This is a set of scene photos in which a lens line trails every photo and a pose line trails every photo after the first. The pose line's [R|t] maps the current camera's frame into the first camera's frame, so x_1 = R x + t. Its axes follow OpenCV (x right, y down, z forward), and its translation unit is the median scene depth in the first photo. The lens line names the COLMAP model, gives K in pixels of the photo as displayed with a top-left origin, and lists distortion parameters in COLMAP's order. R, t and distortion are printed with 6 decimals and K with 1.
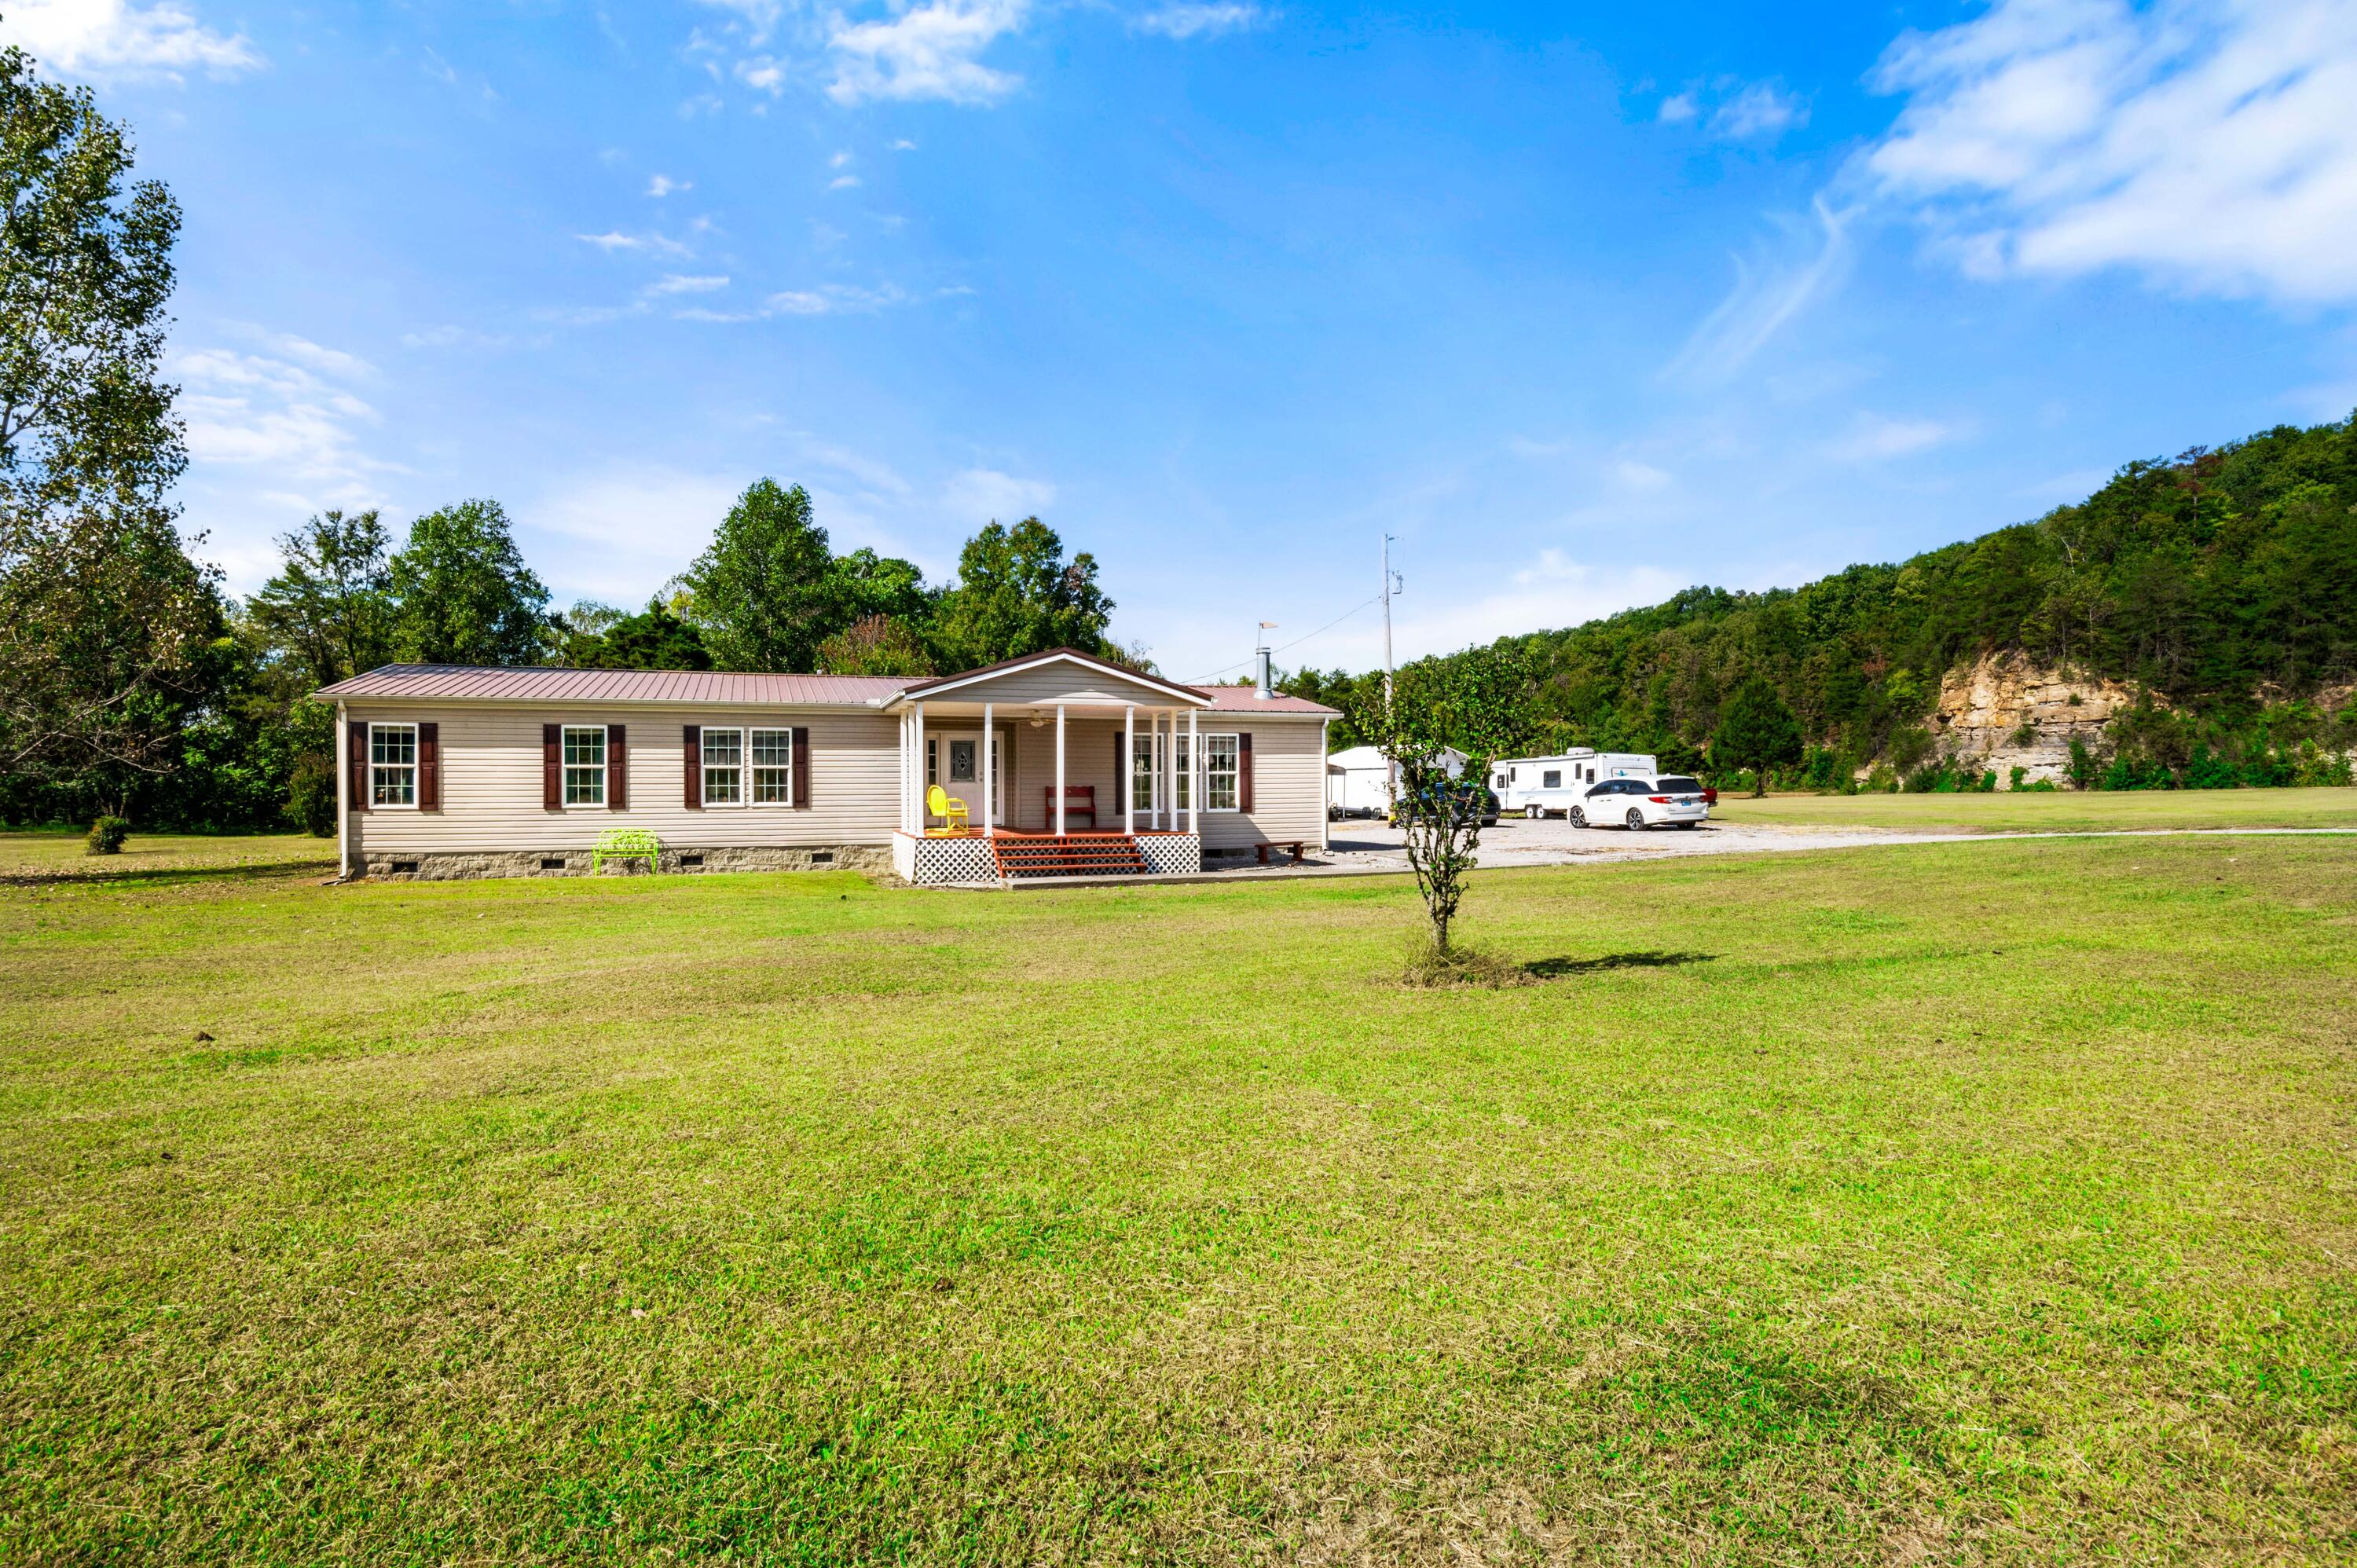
lens RADIAL K [[1193.0, 0, 1168.9], [0, 1193.0, 781.8], [0, 0, 1]] dist [0.000697, -0.021670]
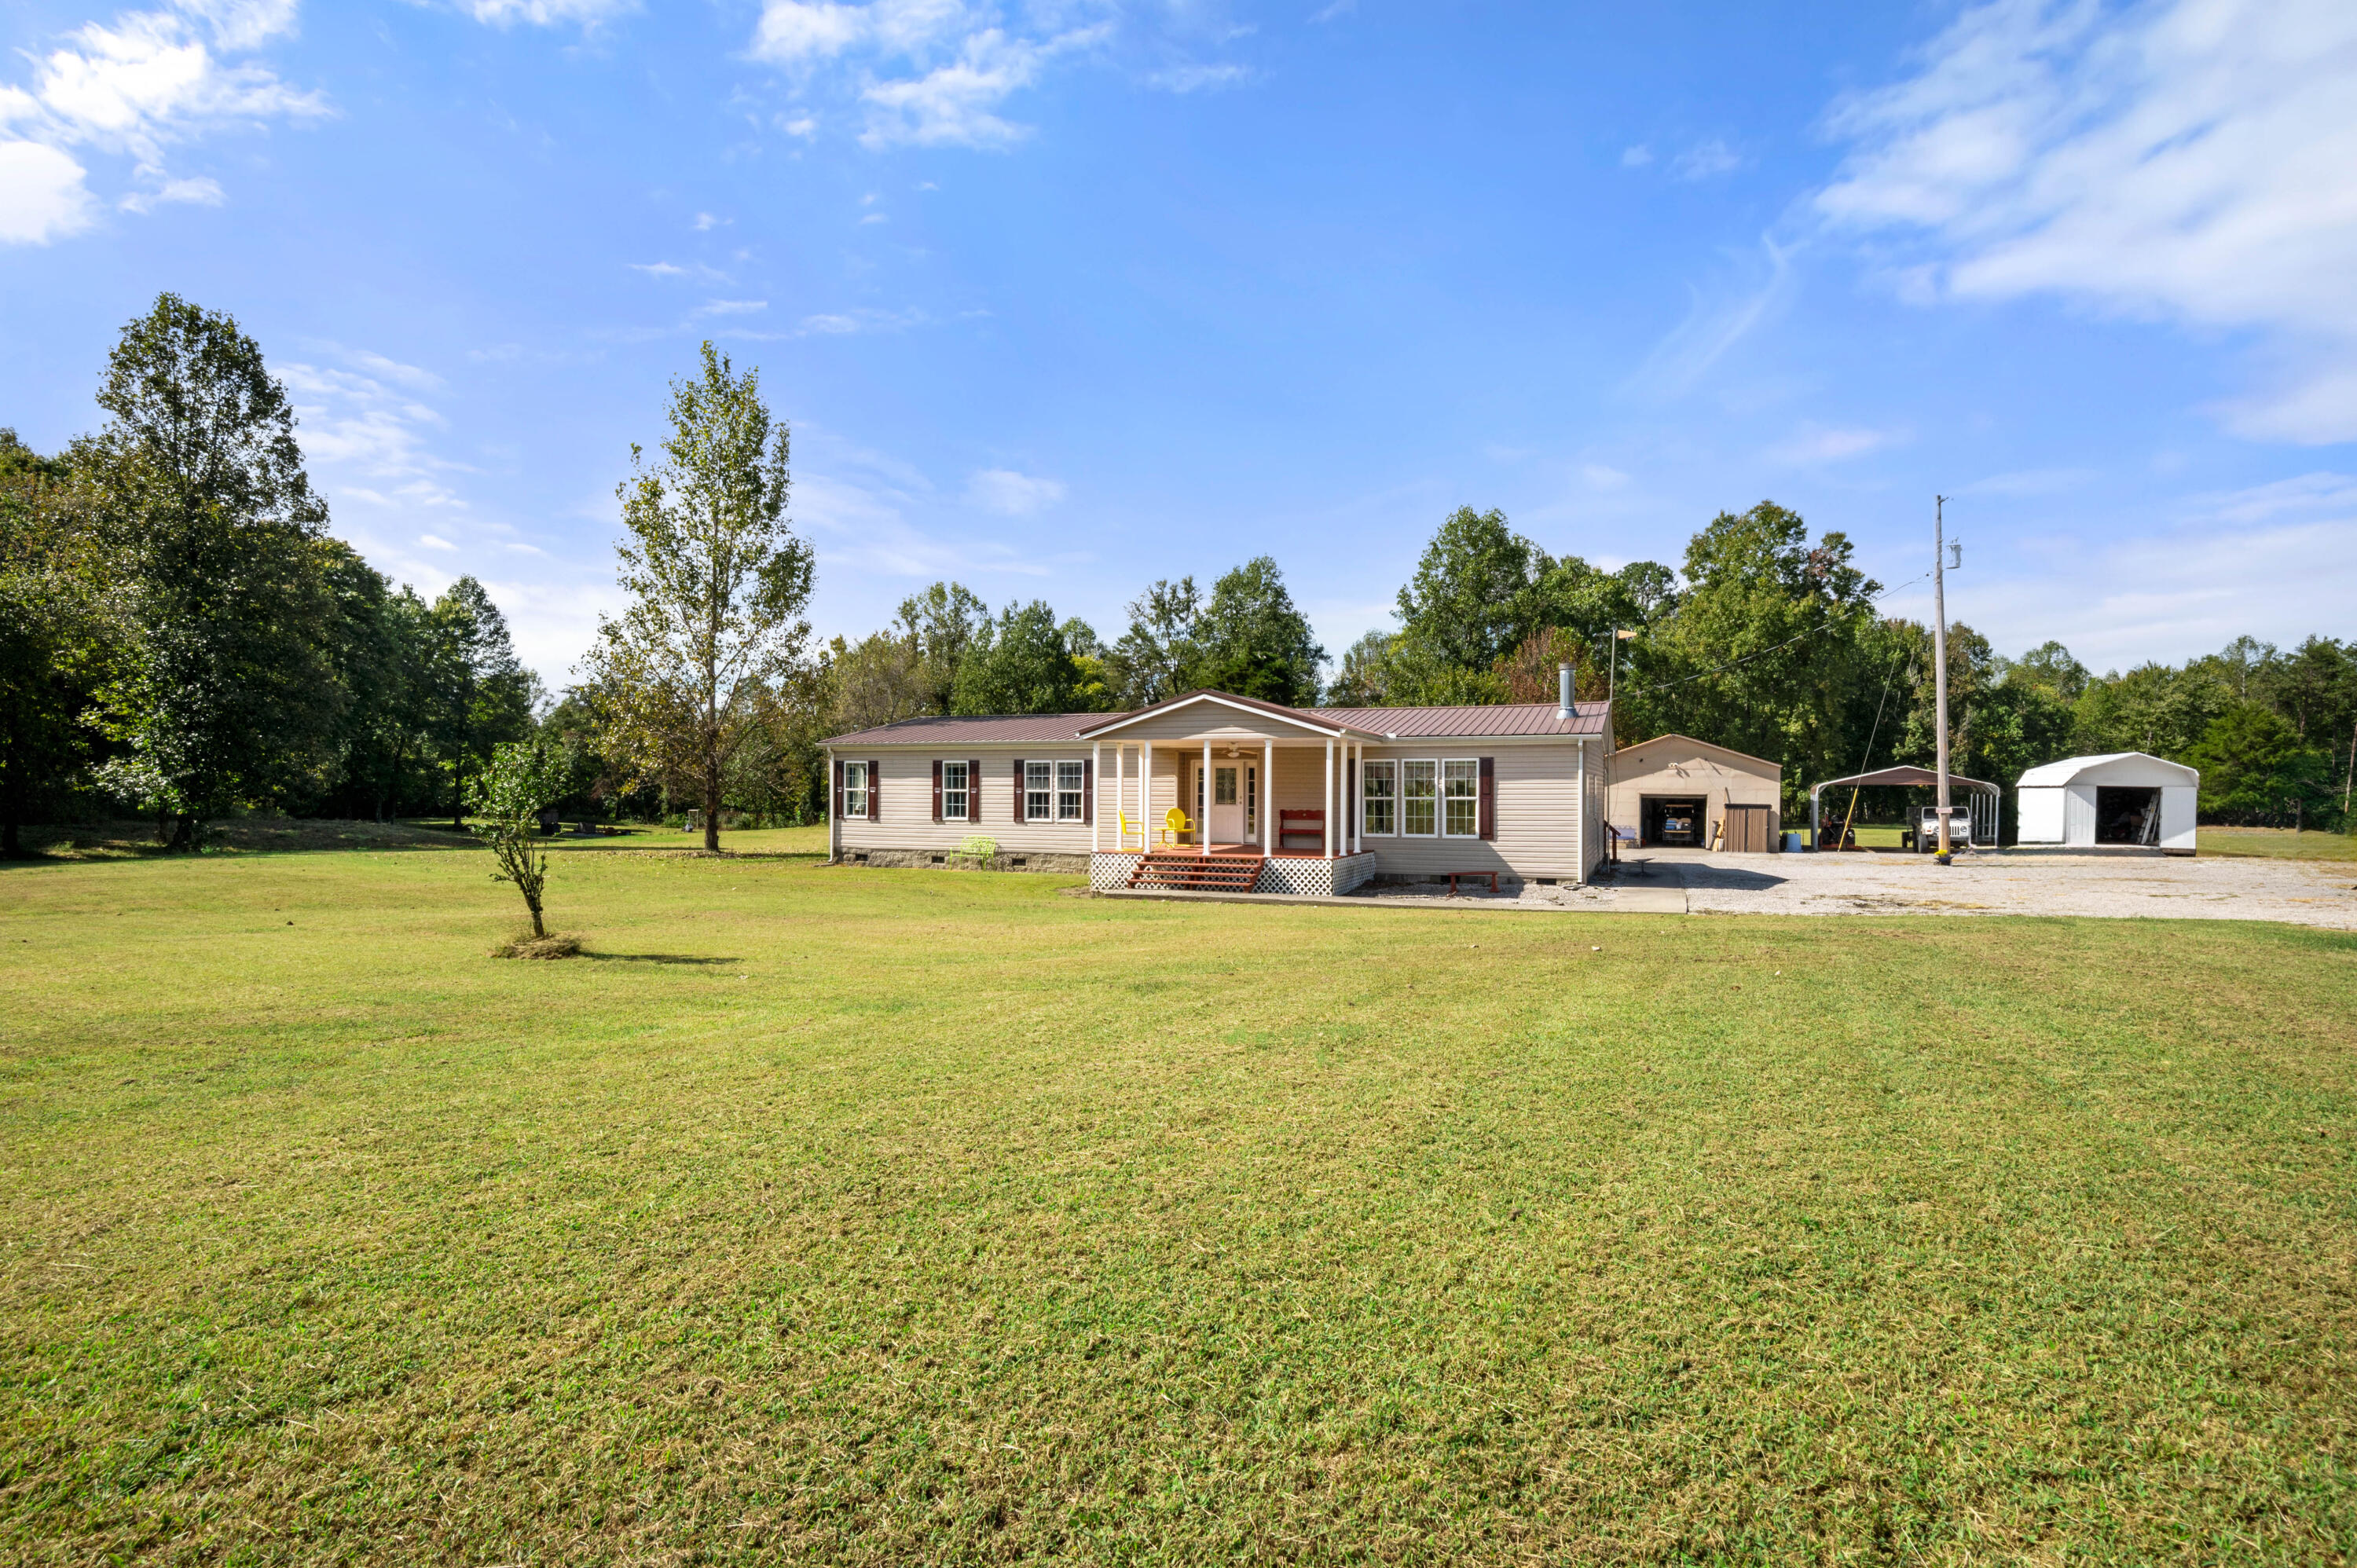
lens RADIAL K [[1193.0, 0, 1168.9], [0, 1193.0, 781.8], [0, 0, 1]] dist [0.000697, -0.021670]
pose [[0.750512, 0.002253, -0.660854, 0.512219], [-0.005537, 0.999981, -0.002879, -0.017004], [0.660834, 0.005820, 0.750509, 0.103328]]
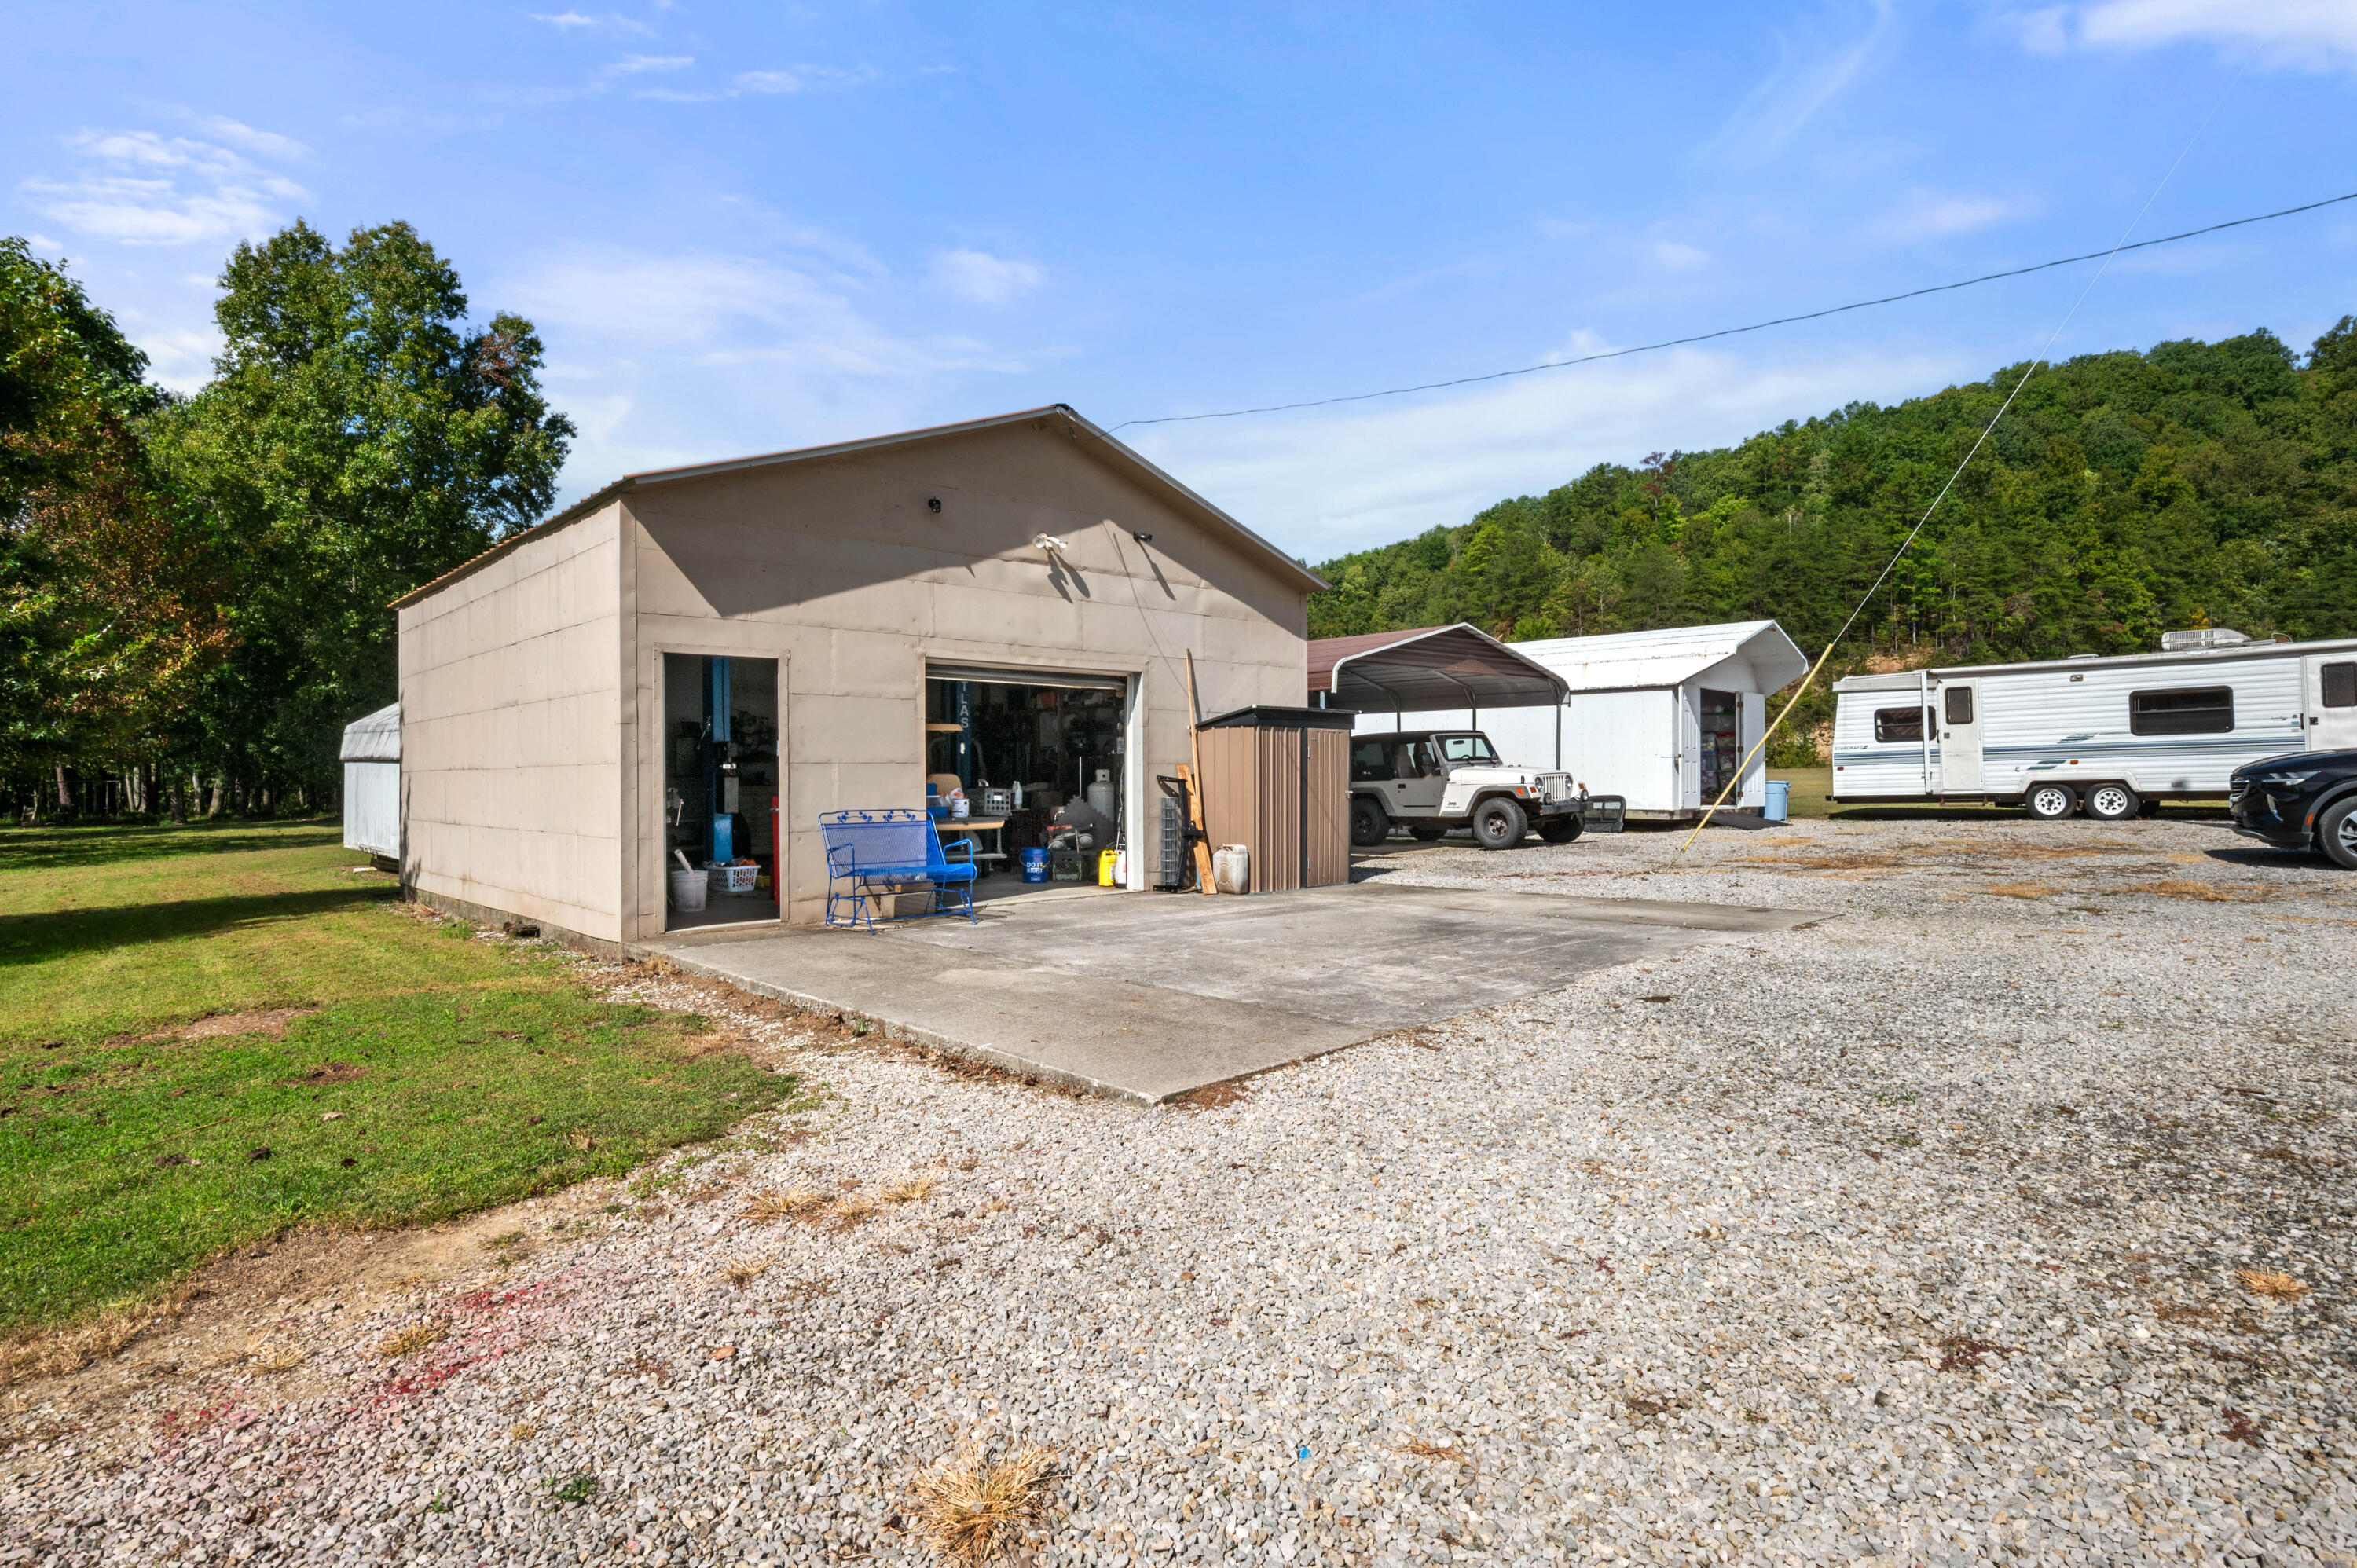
lens RADIAL K [[1193.0, 0, 1168.9], [0, 1193.0, 781.8], [0, 0, 1]] dist [0.000697, -0.021670]
pose [[0.884314, -0.009976, 0.466785, -0.229491], [0.006454, 0.999937, 0.009144, 0.026013], [-0.466847, -0.005073, 0.884323, 1.516033]]
